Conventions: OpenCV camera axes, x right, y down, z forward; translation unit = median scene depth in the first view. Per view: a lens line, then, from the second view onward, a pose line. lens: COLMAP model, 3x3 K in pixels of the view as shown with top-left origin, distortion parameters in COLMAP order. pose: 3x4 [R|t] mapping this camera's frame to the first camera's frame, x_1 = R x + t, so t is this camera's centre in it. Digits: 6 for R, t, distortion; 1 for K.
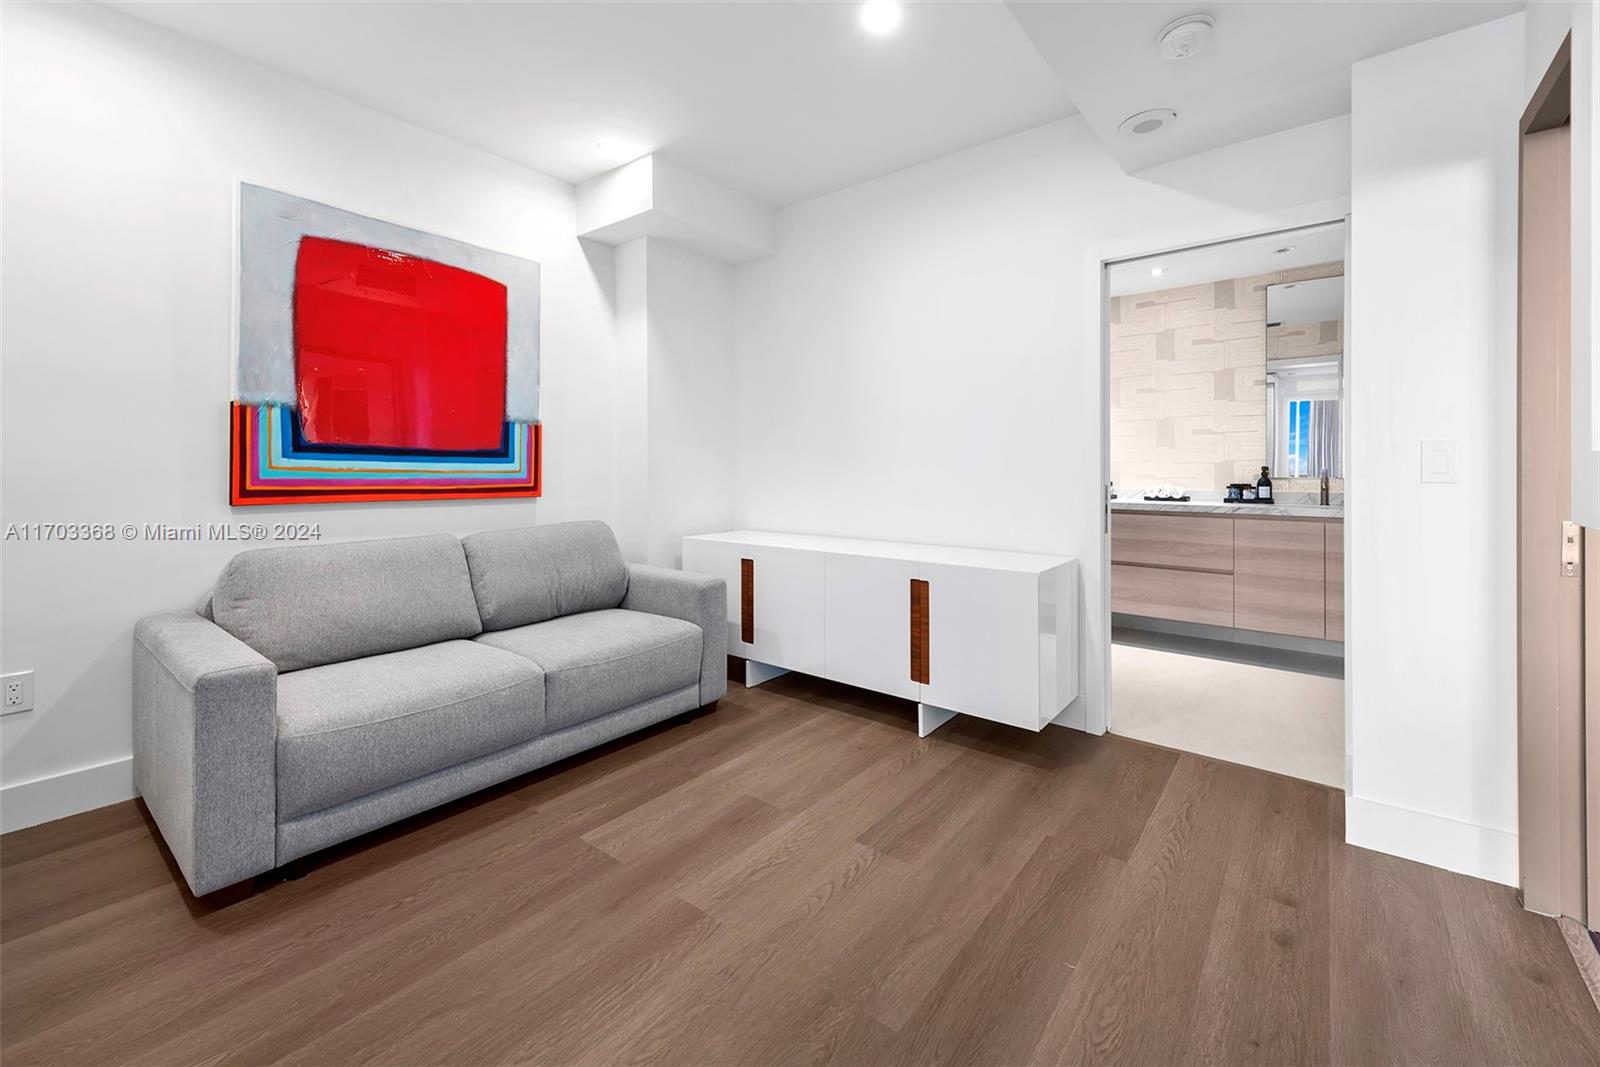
lens RADIAL K [[646.2, 0, 816.8], [0, 646.2, 468.2], [0, 0, 1]] dist [0.018720, -0.001384]
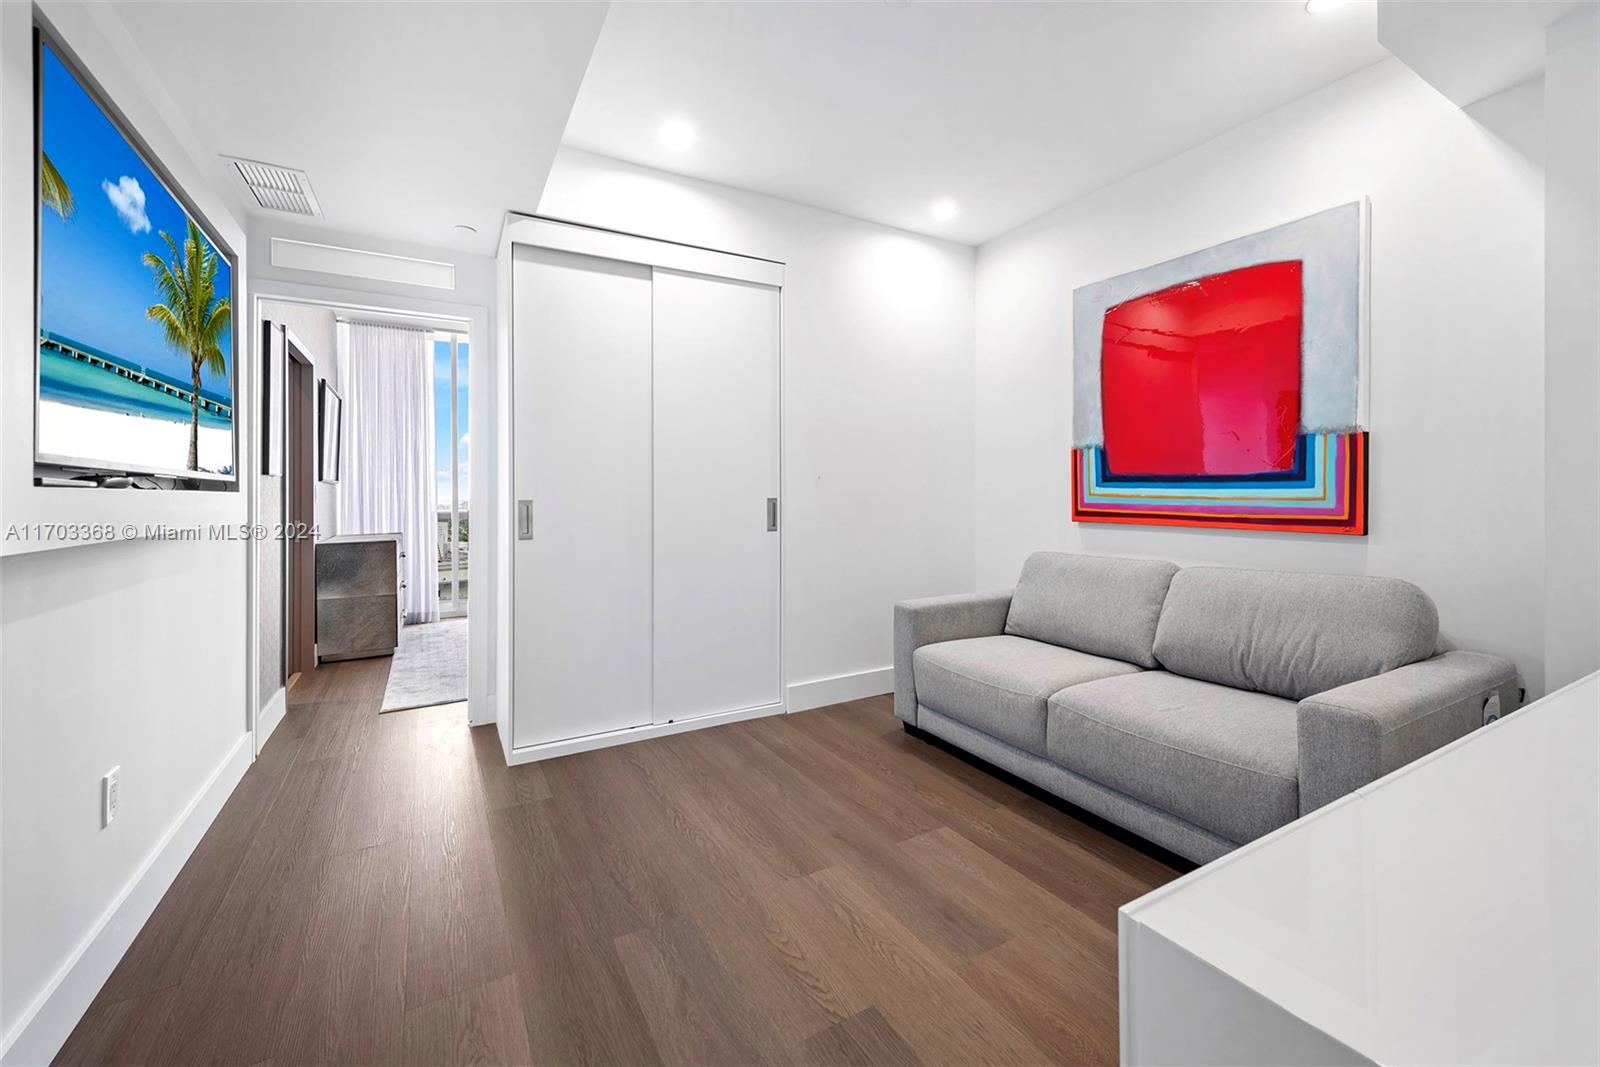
lens RADIAL K [[646.2, 0, 795.6], [0, 646.2, 494.6], [0, 0, 1]] dist [0.018720, -0.001384]
pose [[-0.379290, 0.001347, -0.925277, 0.598964], [0.002254, 0.999997, 0.000532, -0.002229], [0.925275, -0.001884, -0.379292, 0.932083]]
